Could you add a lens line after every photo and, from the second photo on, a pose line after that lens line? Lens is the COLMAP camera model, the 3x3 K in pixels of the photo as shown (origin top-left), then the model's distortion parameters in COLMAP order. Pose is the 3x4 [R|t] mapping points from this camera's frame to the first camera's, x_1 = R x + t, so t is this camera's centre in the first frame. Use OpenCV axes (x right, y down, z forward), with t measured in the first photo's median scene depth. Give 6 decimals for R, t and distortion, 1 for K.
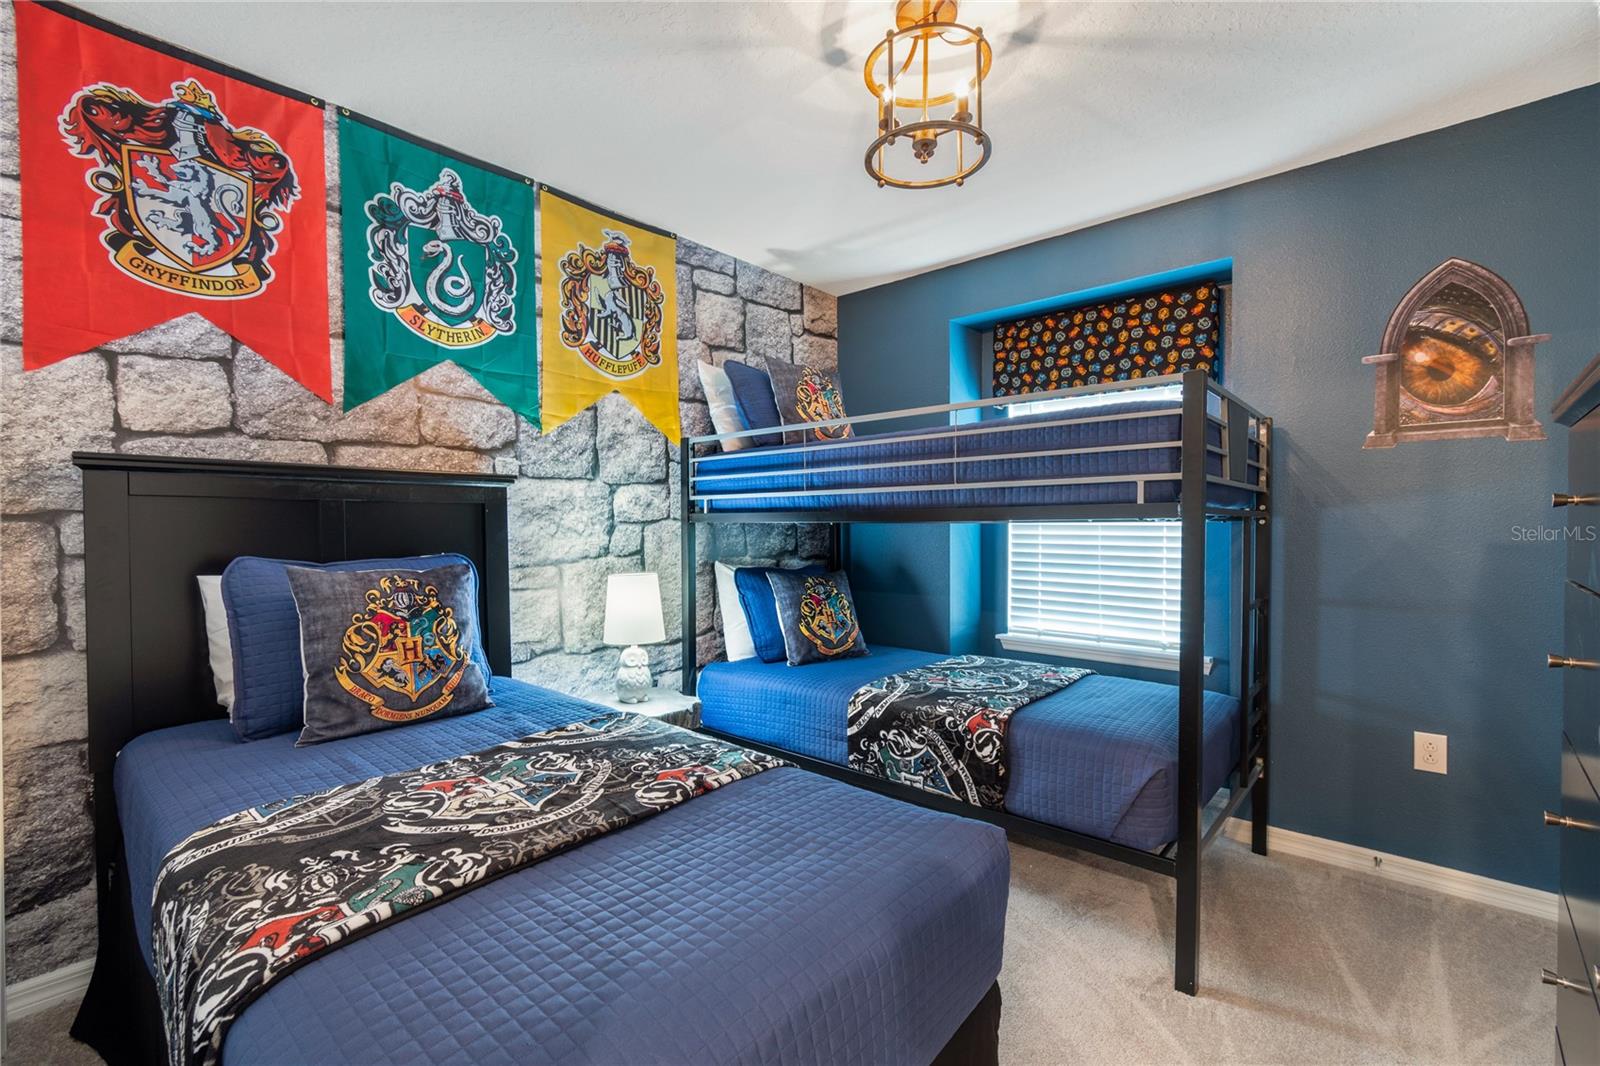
lens RADIAL K [[706.3, 0, 802.3], [0, 706.3, 533.7], [0, 0, 1]] dist [0.000467, 0.000146]
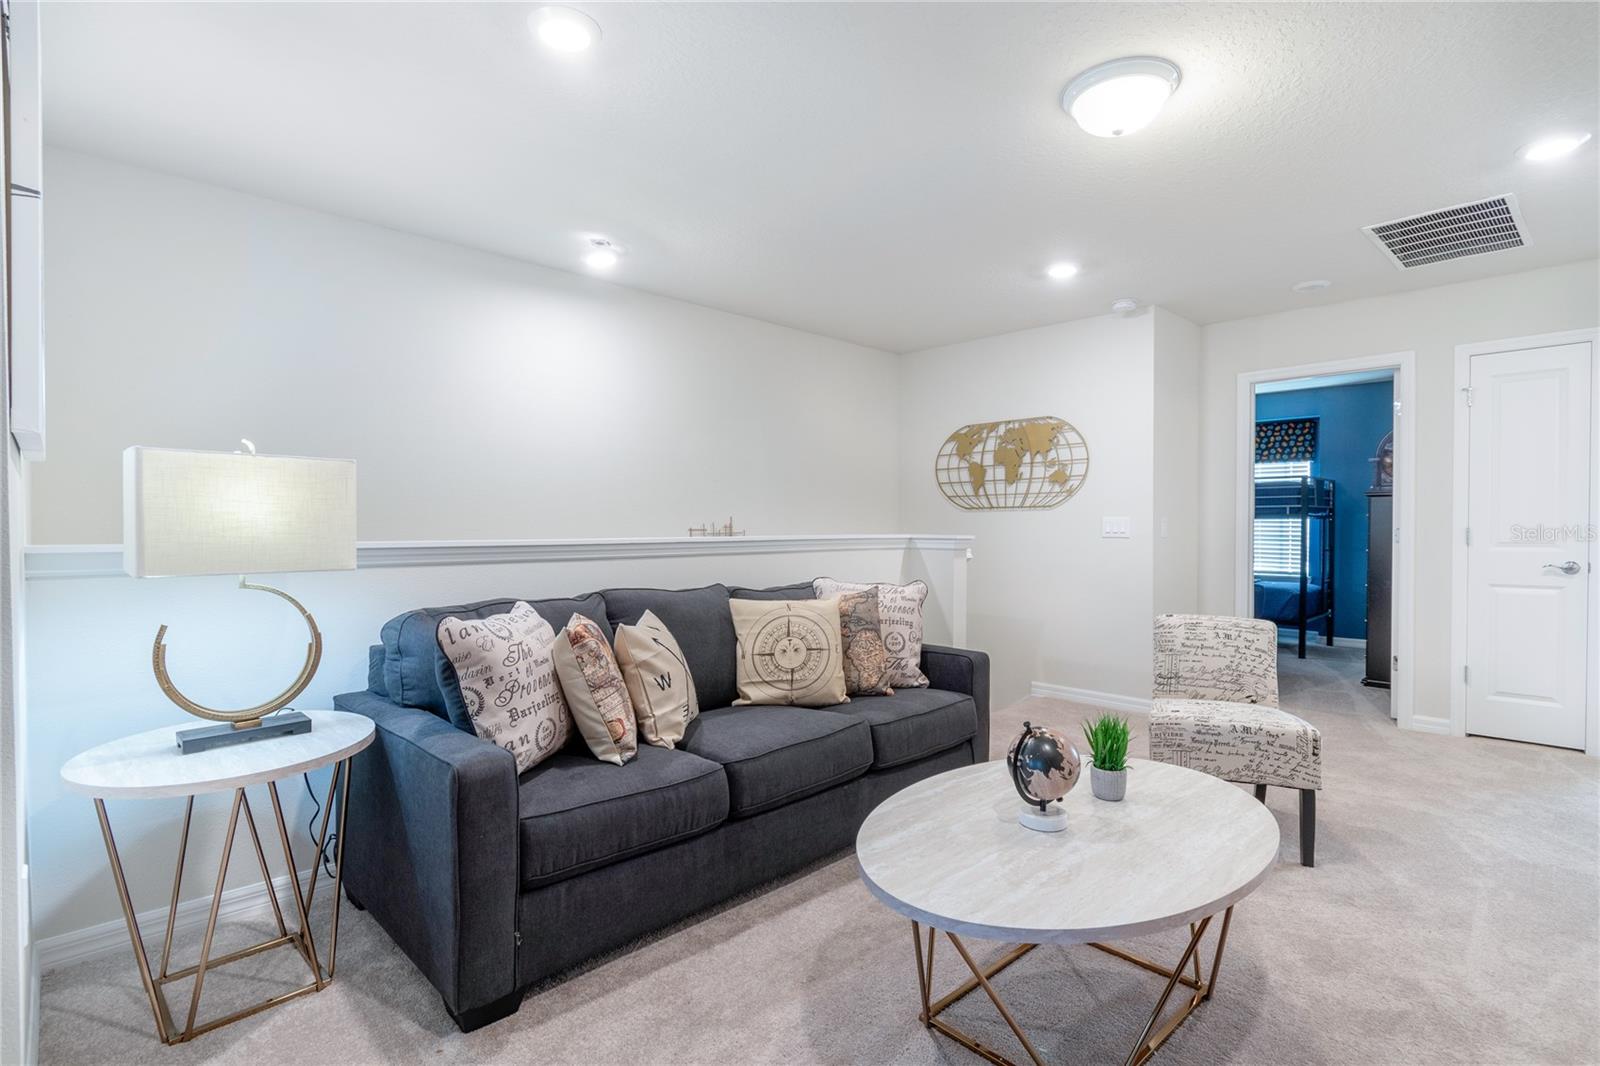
lens RADIAL K [[793.9, 0, 798.3], [0, 793.9, 530.4], [0, 0, 1]] dist [-0.000056, 0.000031]
pose [[0.998214, 0.005636, -0.059479, -0.990943], [-0.006053, 0.999958, -0.006827, 0.048147], [0.059438, 0.007175, 0.998206, -1.779525]]
